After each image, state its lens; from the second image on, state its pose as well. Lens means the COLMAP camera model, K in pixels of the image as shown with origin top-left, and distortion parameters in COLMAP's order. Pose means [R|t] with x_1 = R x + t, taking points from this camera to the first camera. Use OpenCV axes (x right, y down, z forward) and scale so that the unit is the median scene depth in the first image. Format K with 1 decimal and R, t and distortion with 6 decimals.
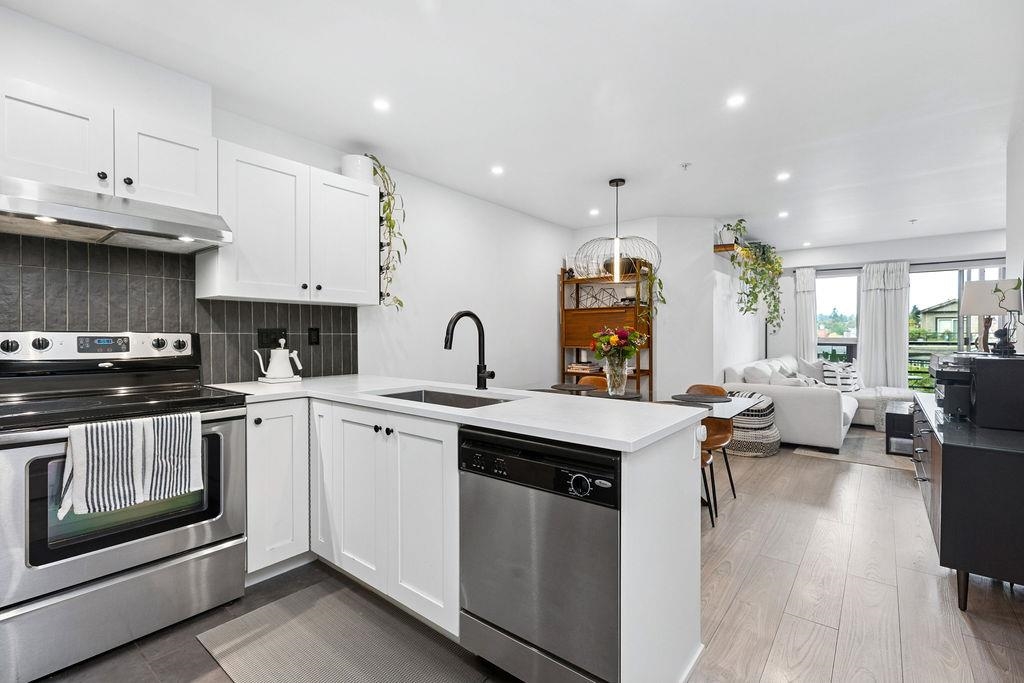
lens RADIAL K [[454.1, 0, 515.5], [0, 454.1, 336.8], [0, 0, 1]] dist [0.002570, 0.000191]
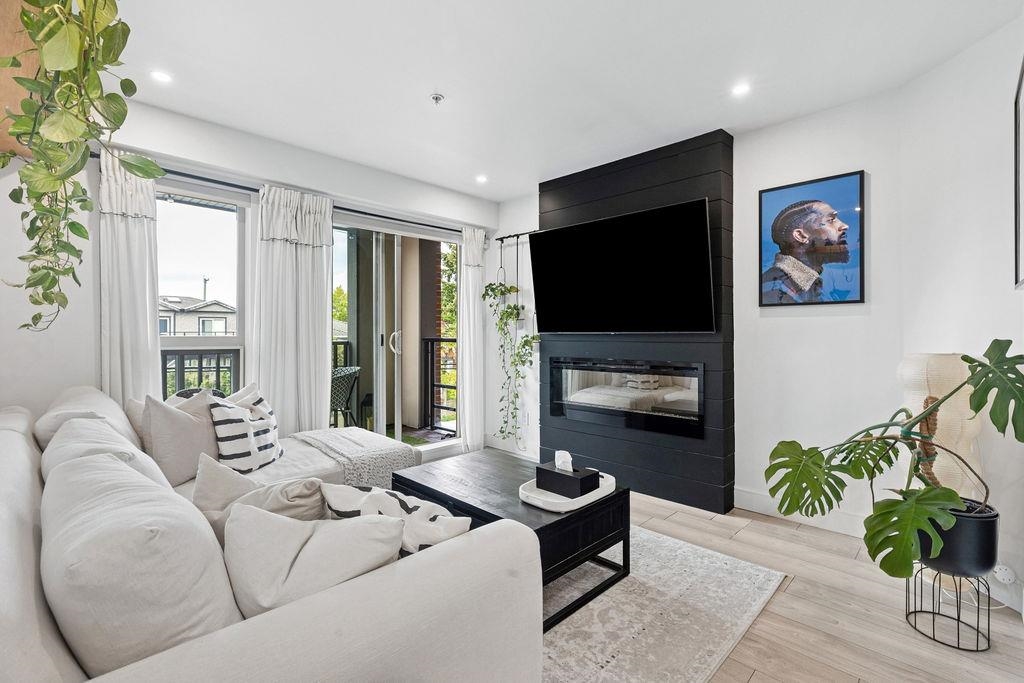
lens RADIAL K [[461.7, 0, 515.9], [0, 461.7, 335.0], [0, 0, 1]] dist [0.002912, 0.000135]
pose [[0.096469, -0.006365, 0.995316, 0.656130], [0.008088, 0.999952, 0.005611, 0.000507], [-0.995303, 0.007509, 0.096516, 1.479356]]
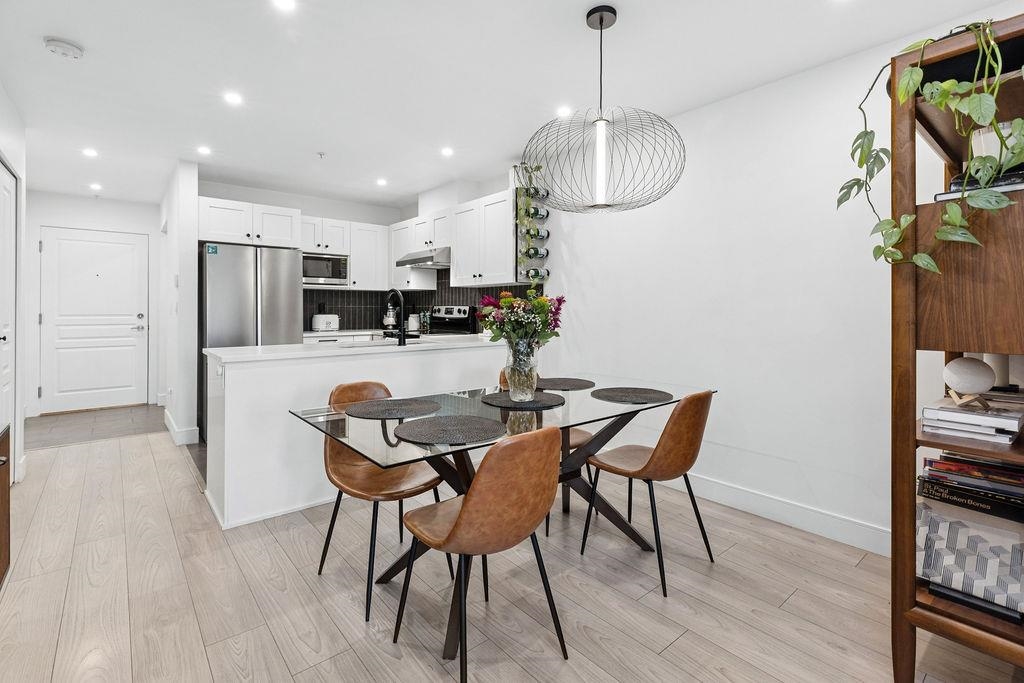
lens RADIAL K [[476.4, 0, 517.4], [0, 476.4, 308.5], [0, 0, 1]] dist [0.001932, 0.000213]
pose [[-0.190368, -0.003620, -0.981706, 0.980375], [-0.009300, 0.999955, -0.001884, 0.003627], [0.981669, 0.008771, -0.190393, 1.254804]]
